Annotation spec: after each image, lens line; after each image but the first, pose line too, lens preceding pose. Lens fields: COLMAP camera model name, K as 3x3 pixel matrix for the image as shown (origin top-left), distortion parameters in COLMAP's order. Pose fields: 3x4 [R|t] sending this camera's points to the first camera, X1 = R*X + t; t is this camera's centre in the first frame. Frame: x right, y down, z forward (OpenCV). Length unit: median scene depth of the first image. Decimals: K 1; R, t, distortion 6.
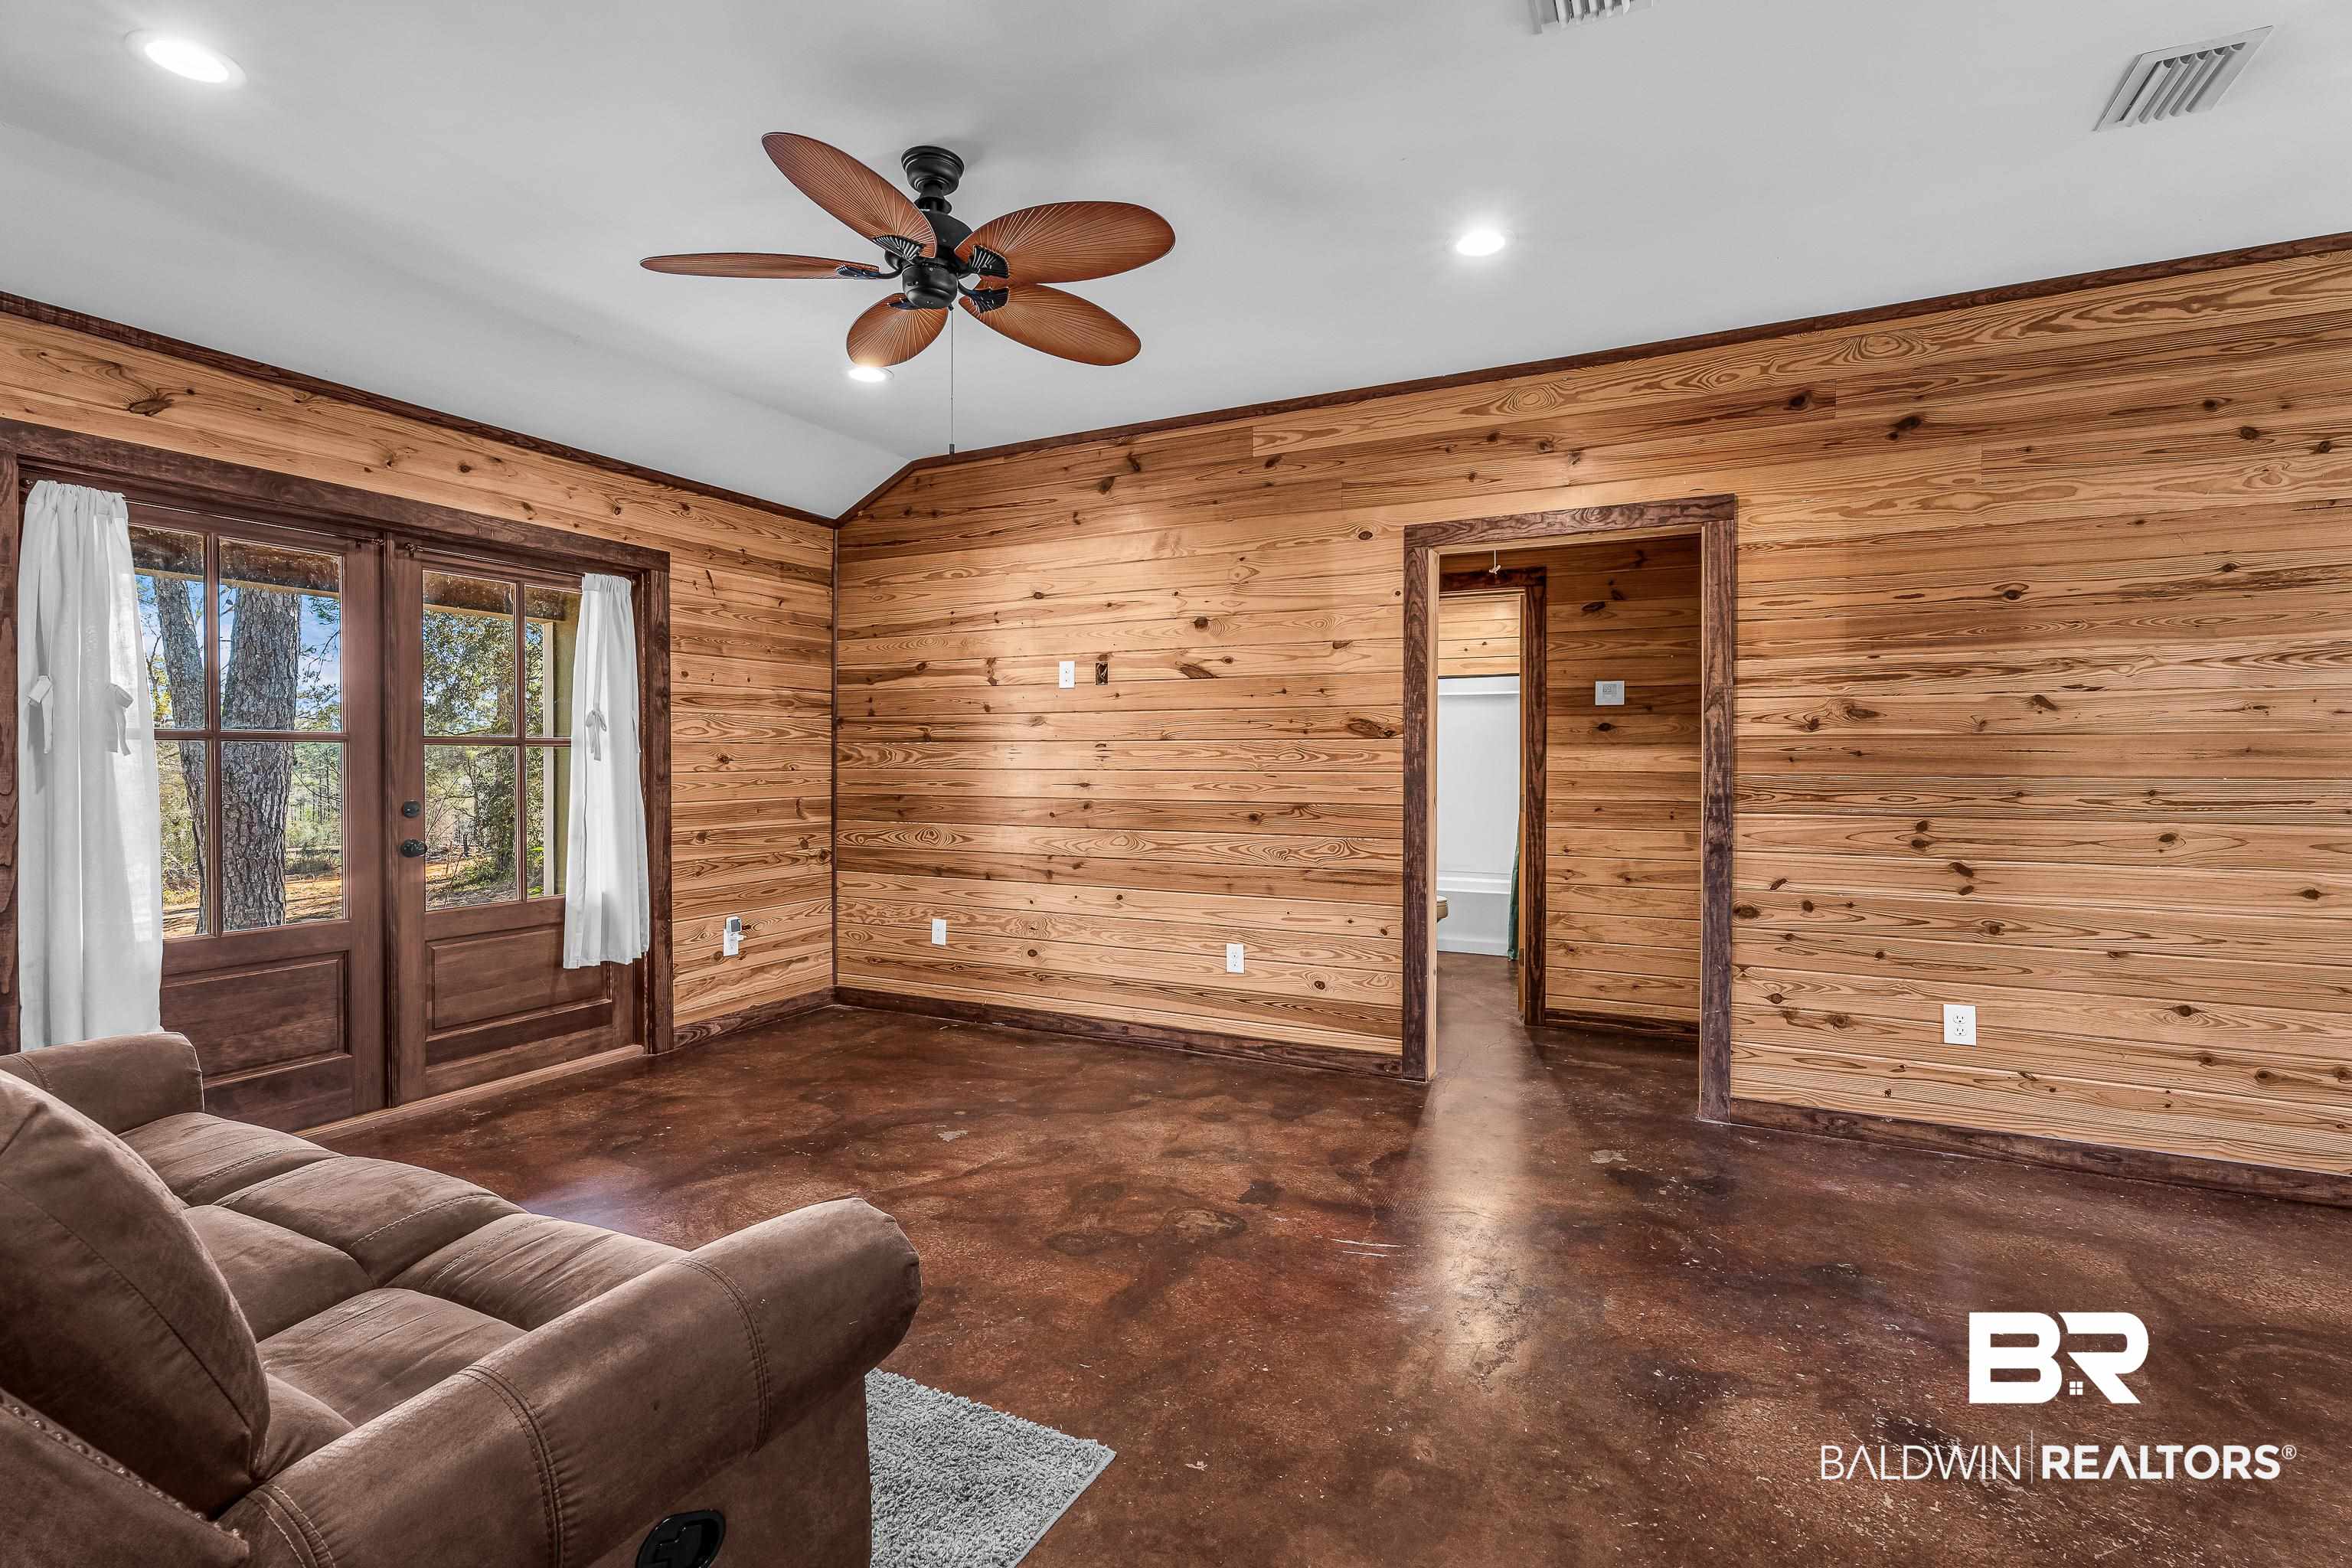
lens RADIAL K [[1061.4, 0, 1153.2], [0, 1061.4, 771.3], [0, 0, 1]] dist [0.000411, 0.000792]
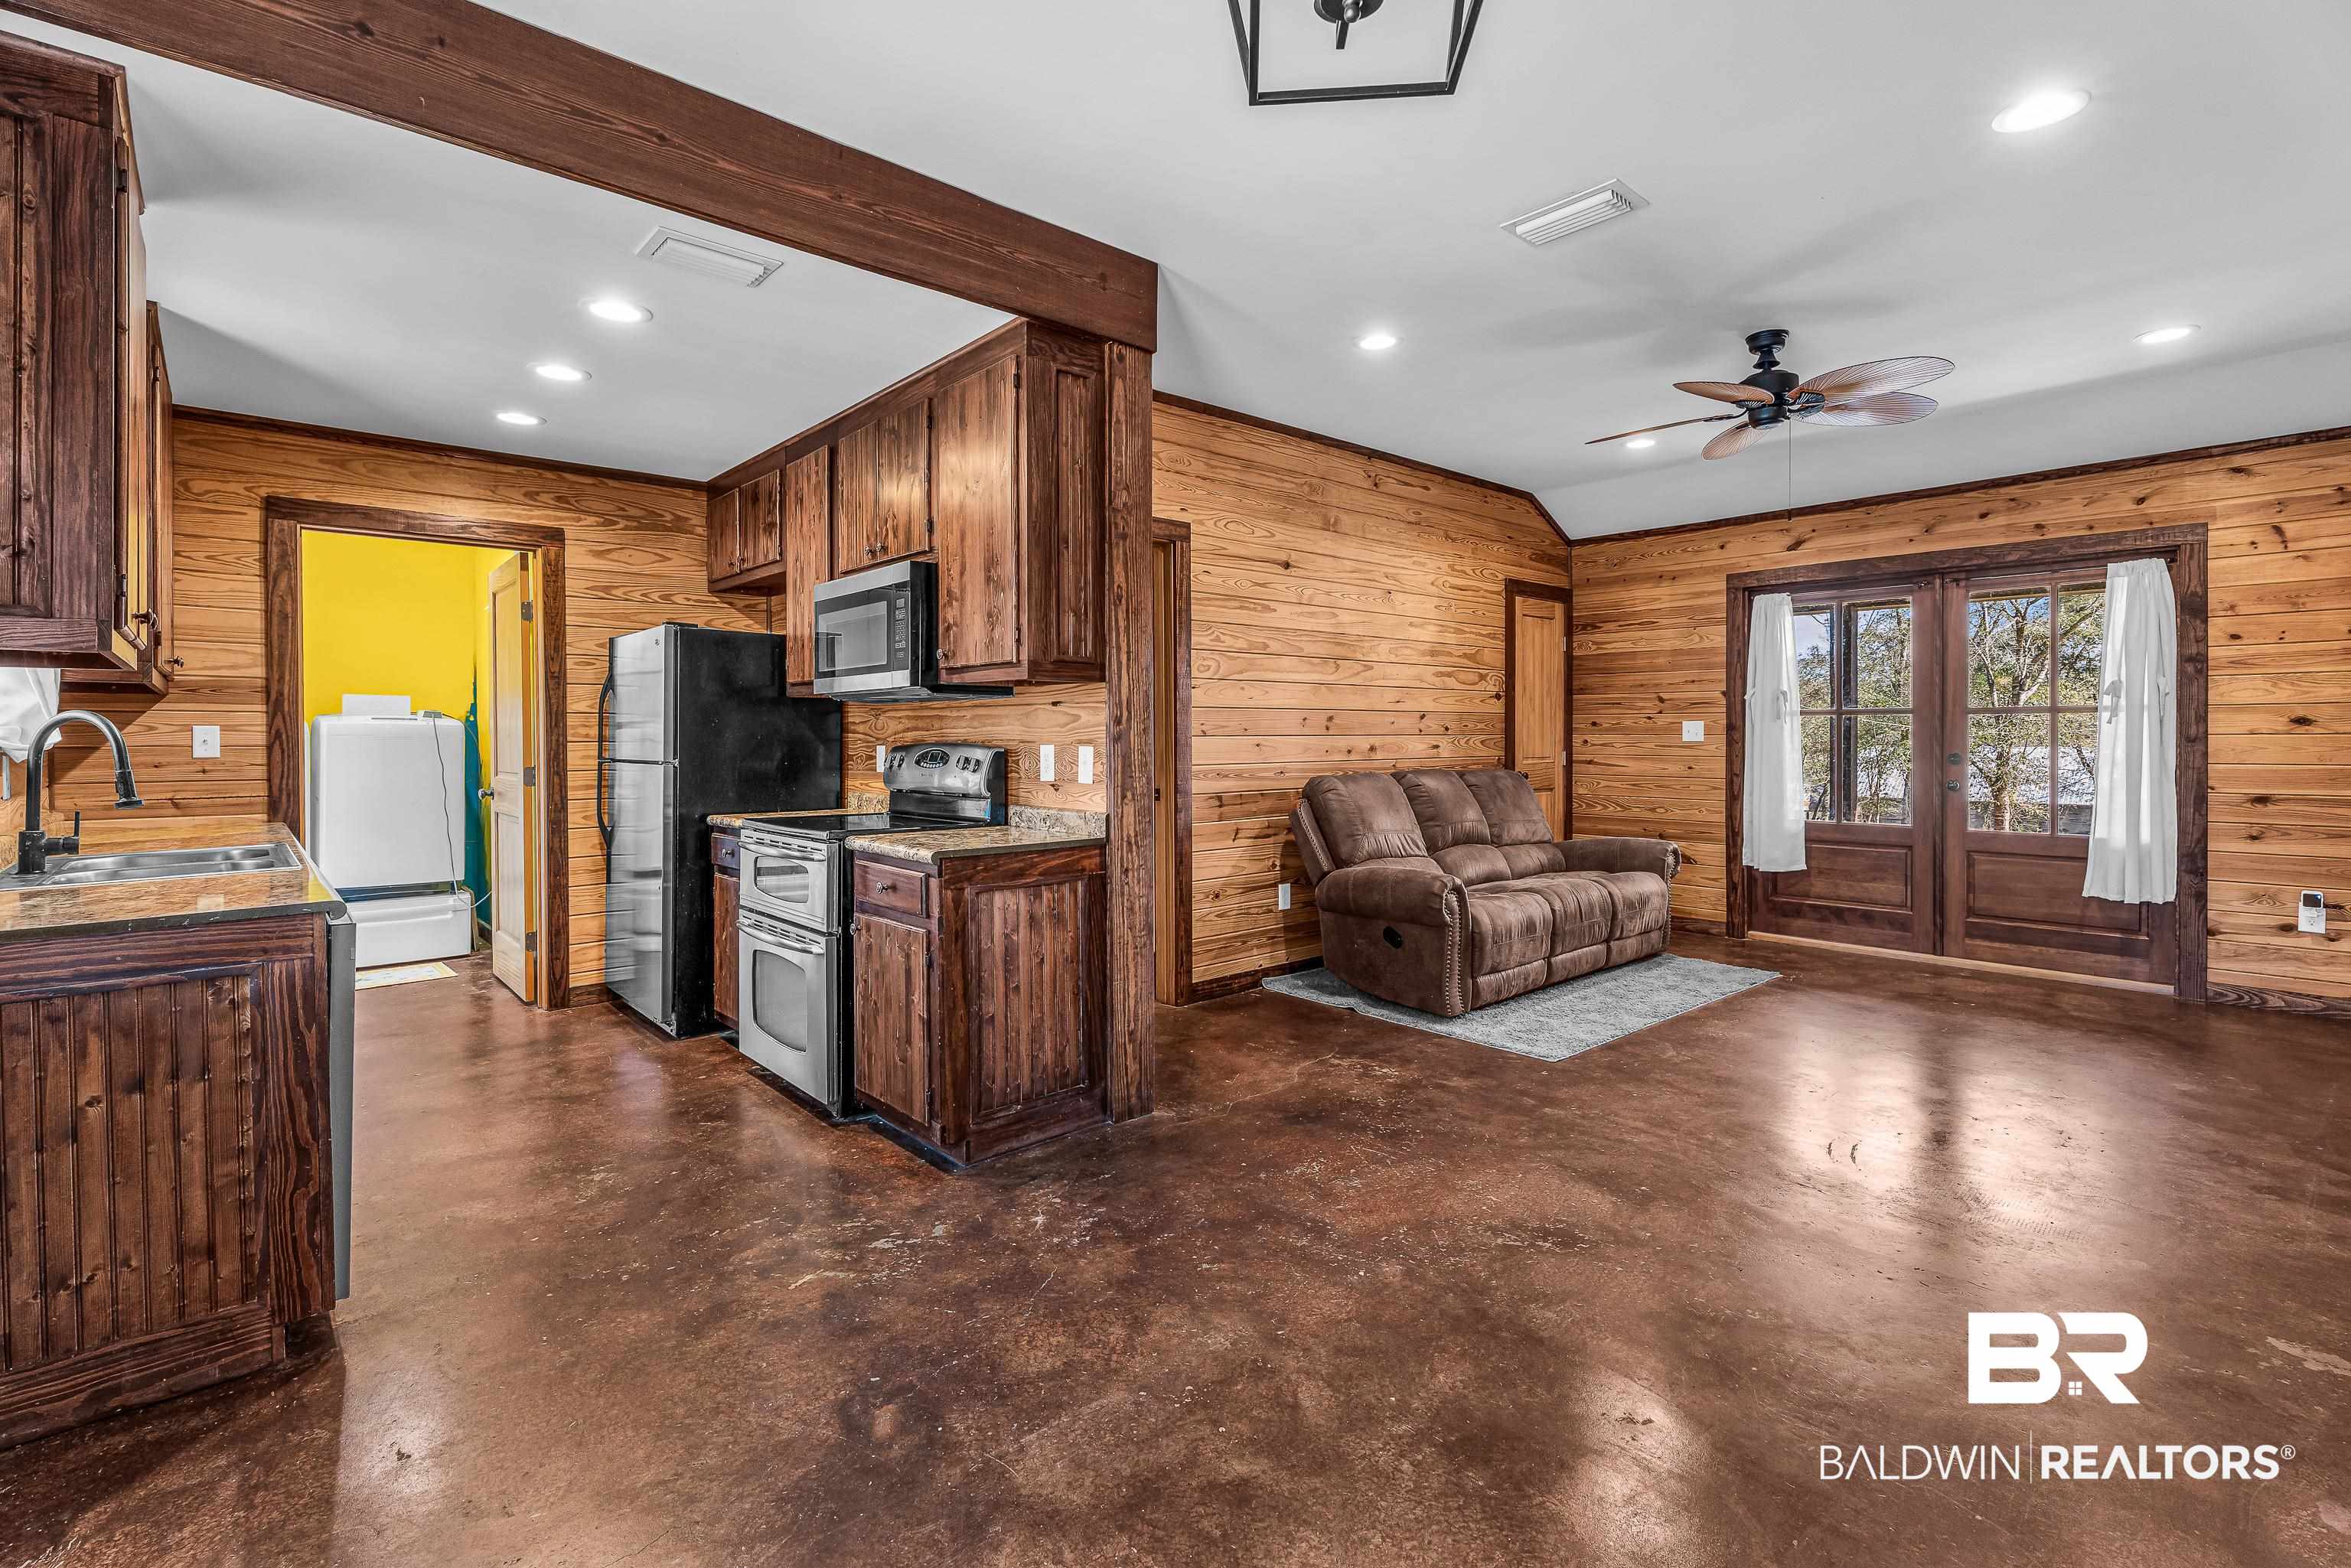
lens RADIAL K [[1060.9, 0, 1173.4], [0, 1060.9, 740.2], [0, 0, 1]] dist [0.000411, 0.000792]
pose [[-0.351883, 0.006358, -0.936022, 1.224259], [-0.007082, 0.999930, 0.009454, 0.004691], [0.936017, 0.009956, -0.351814, 0.587073]]
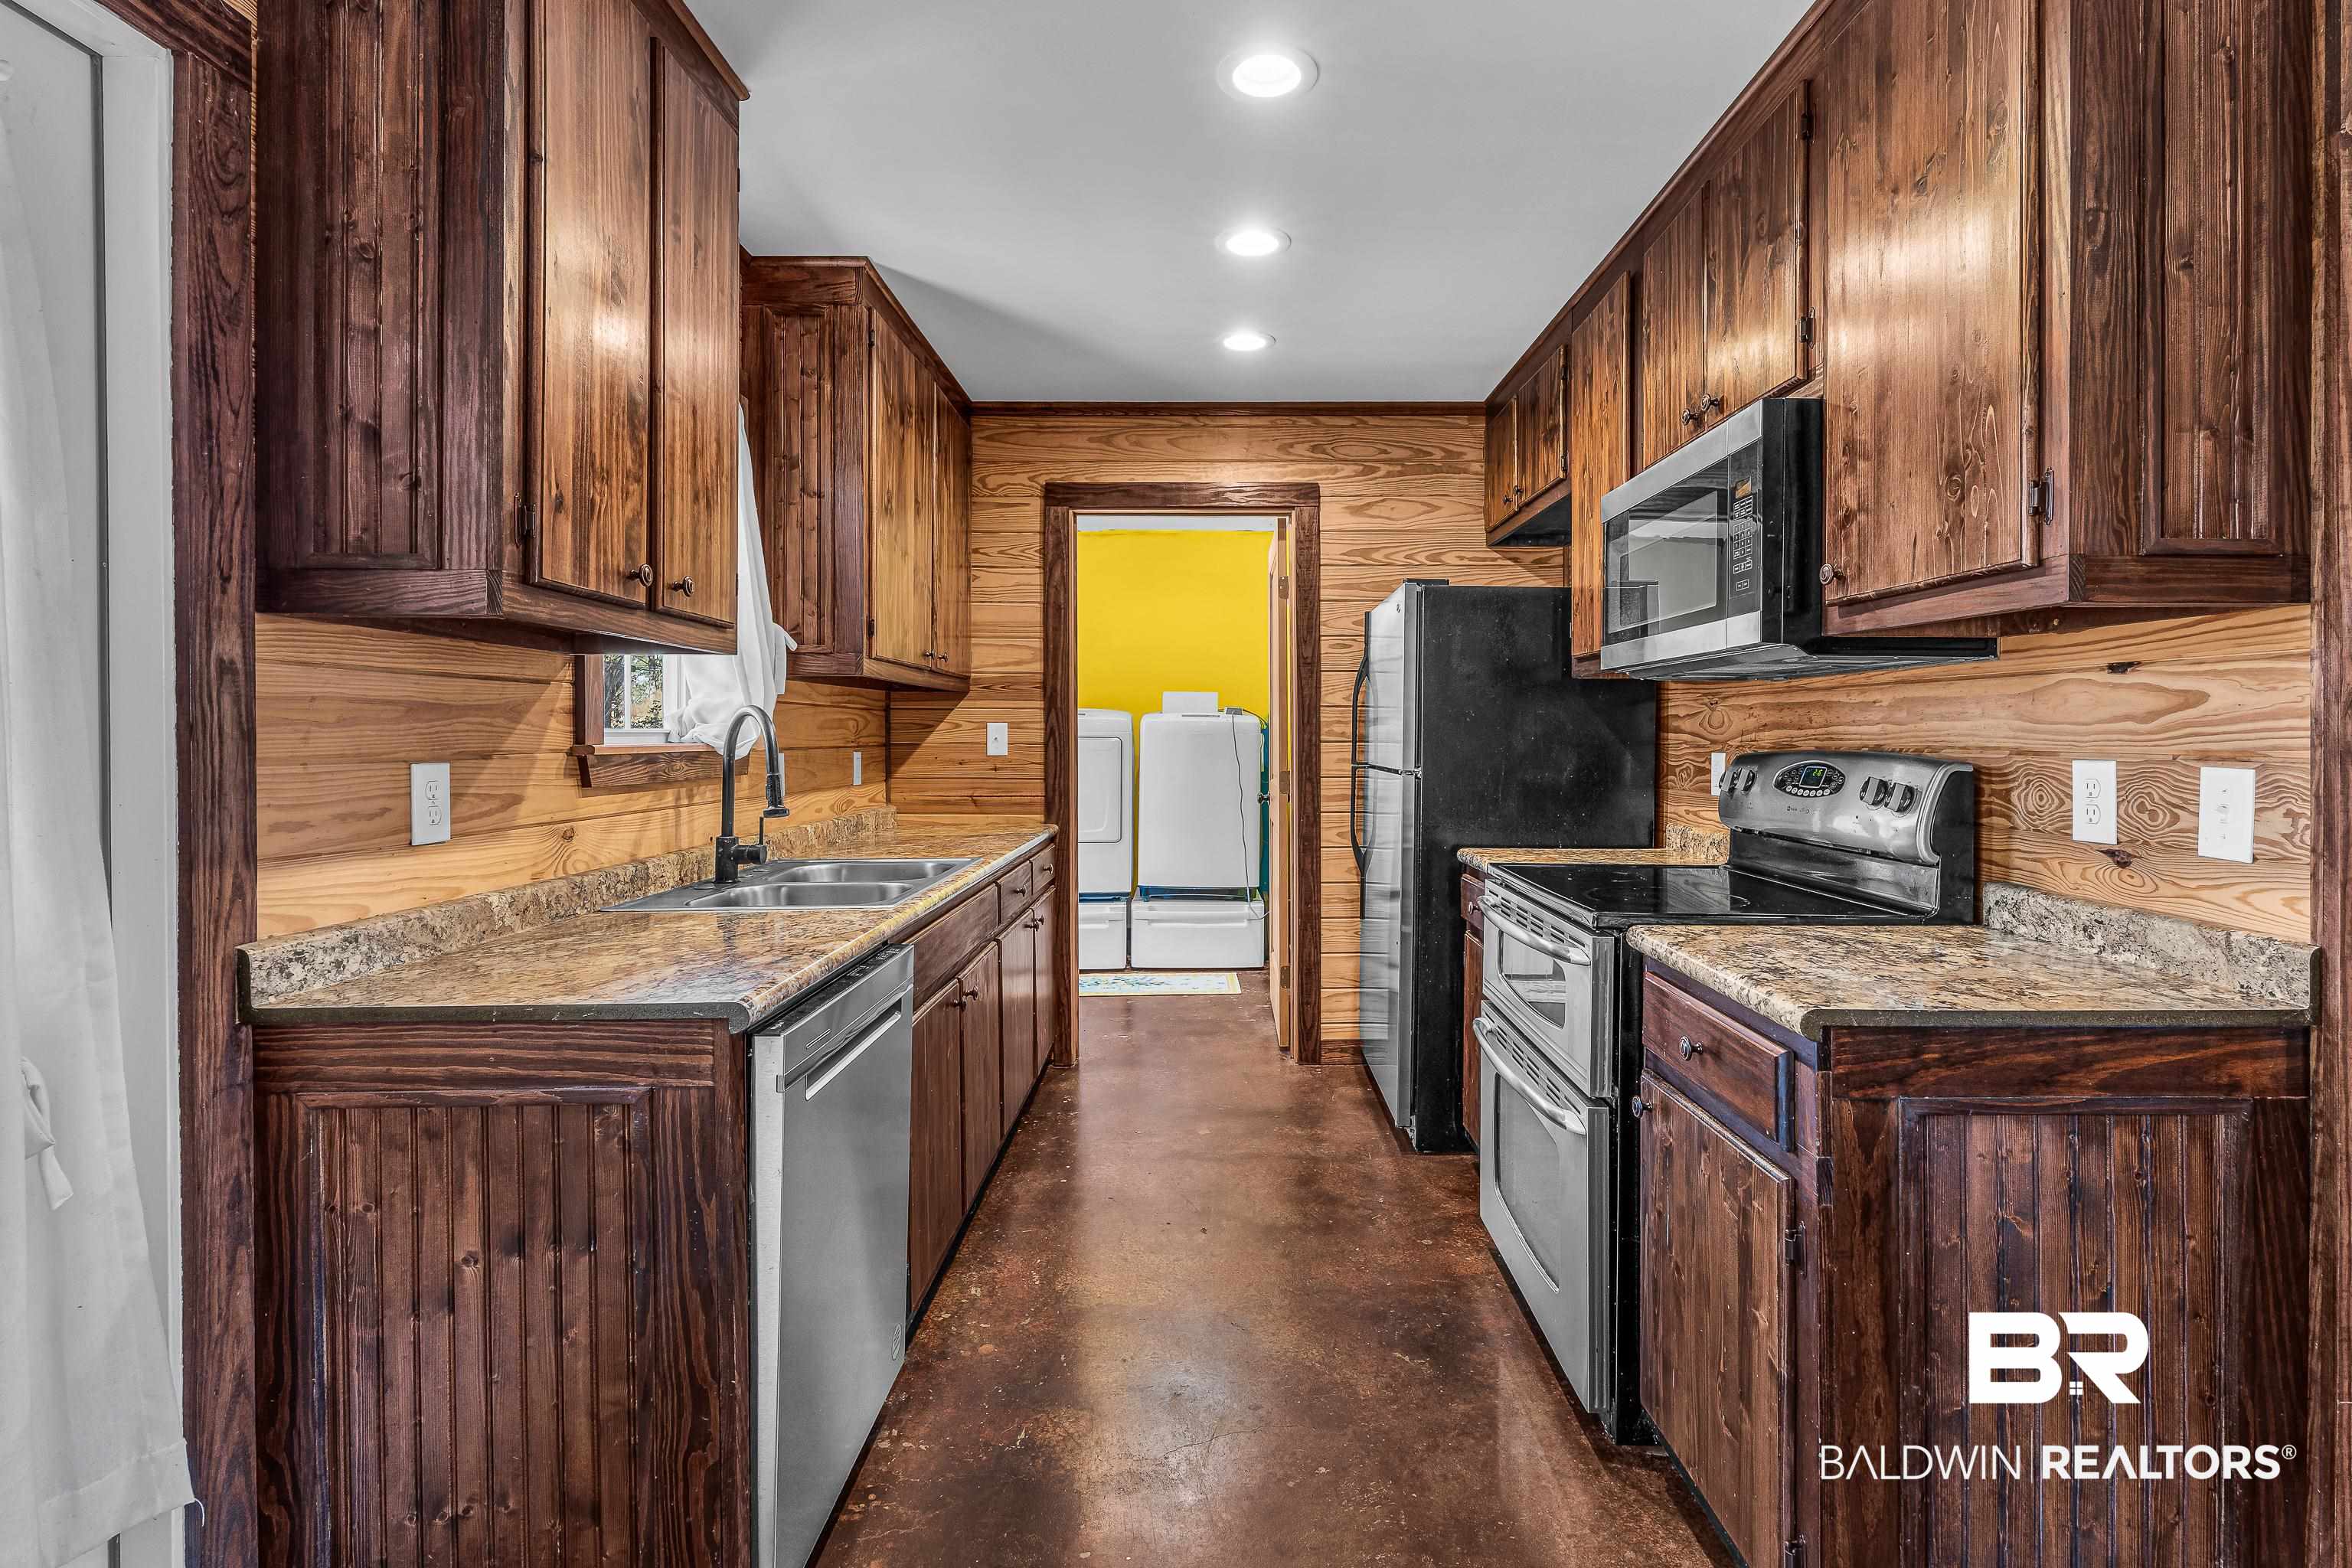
lens RADIAL K [[1093.1, 0, 1220.7], [0, 1093.1, 736.4], [0, 0, 1]] dist [-0.001593, 0.001310]
pose [[-0.881840, 0.000678, -0.471548, 0.742078], [-0.005994, 0.999902, 0.012649, 0.005784], [0.471510, 0.013981, -0.881750, 0.271913]]
